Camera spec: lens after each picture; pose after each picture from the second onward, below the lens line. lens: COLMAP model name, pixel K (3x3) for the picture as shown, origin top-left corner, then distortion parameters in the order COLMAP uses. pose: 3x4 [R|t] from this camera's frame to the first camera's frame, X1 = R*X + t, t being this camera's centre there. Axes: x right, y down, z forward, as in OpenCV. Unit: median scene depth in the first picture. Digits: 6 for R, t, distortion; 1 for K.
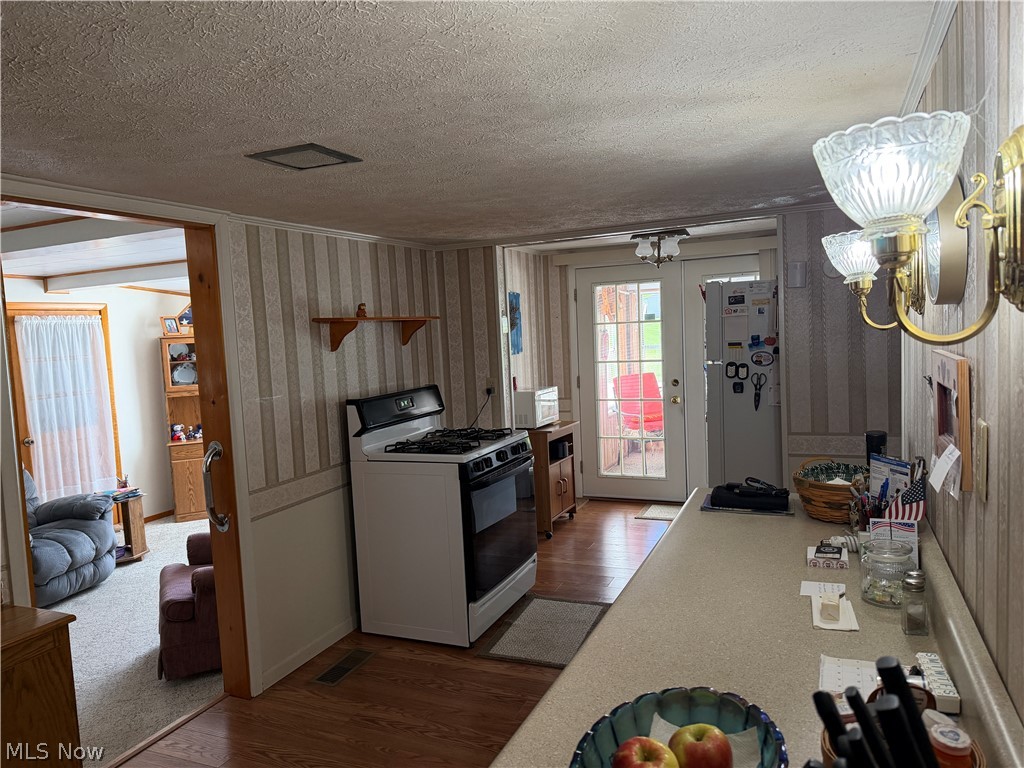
lens RADIAL K [[737.6, 0, 532.4], [0, 737.6, 383.4], [0, 0, 1]] dist [0.002044, -0.007204]
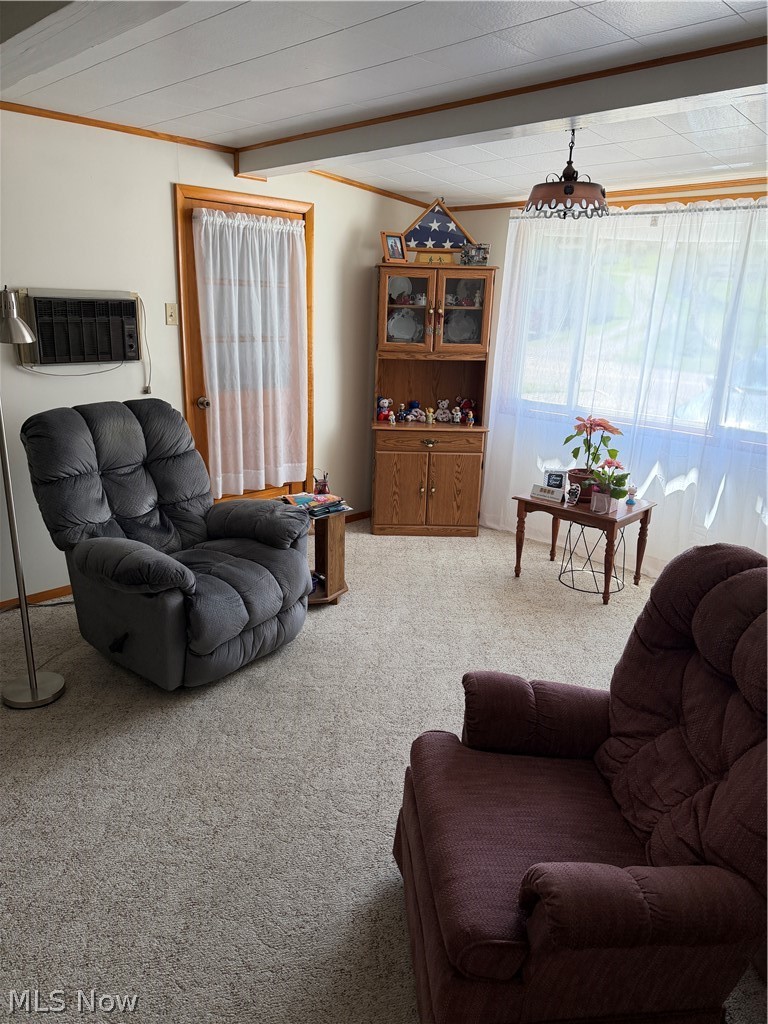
lens RADIAL K [[707.5, 0, 384.0], [0, 707.5, 512.0], [0, 0, 1]] dist [0.148057, -0.214712]
pose [[0.924409, 0.180785, -0.335834, -0.267925], [-0.105016, 0.967136, 0.231560, 0.003655], [0.366659, -0.178788, 0.913015, 0.408119]]
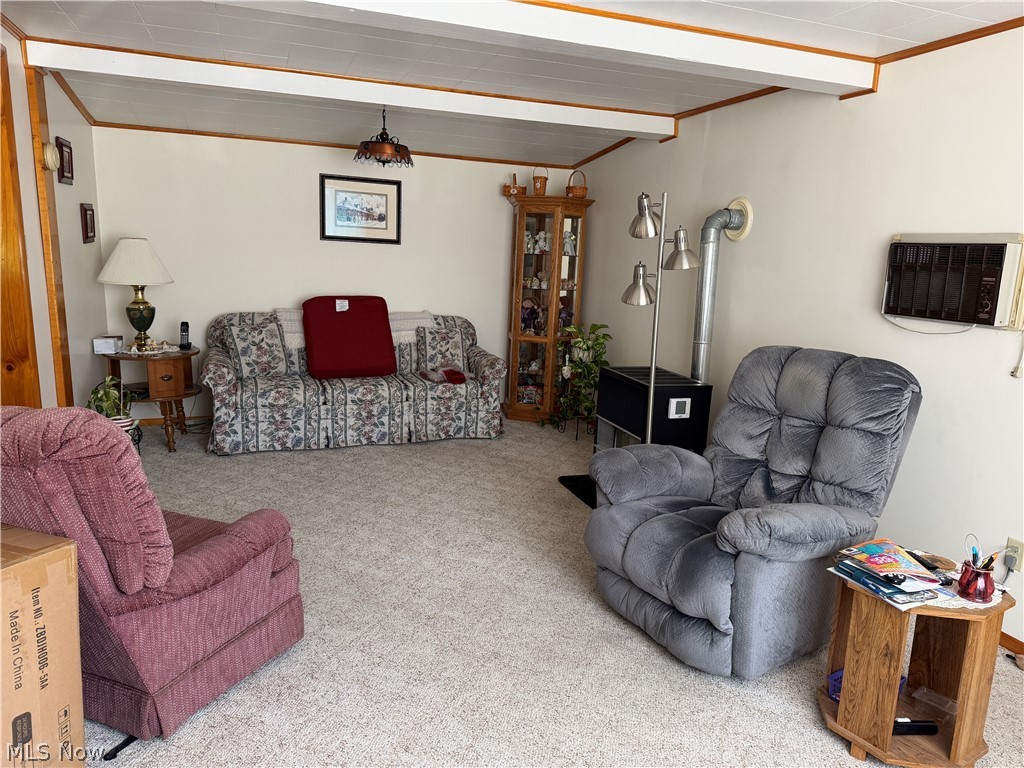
lens RADIAL K [[707.5, 0, 512.0], [0, 707.5, 384.0], [0, 0, 1]] dist [0.148057, -0.214712]
pose [[-0.725105, 0.144858, -0.673230, -0.174392], [-0.063662, 0.959338, 0.274987, -0.025849], [0.685689, 0.242253, -0.686399, 1.029196]]
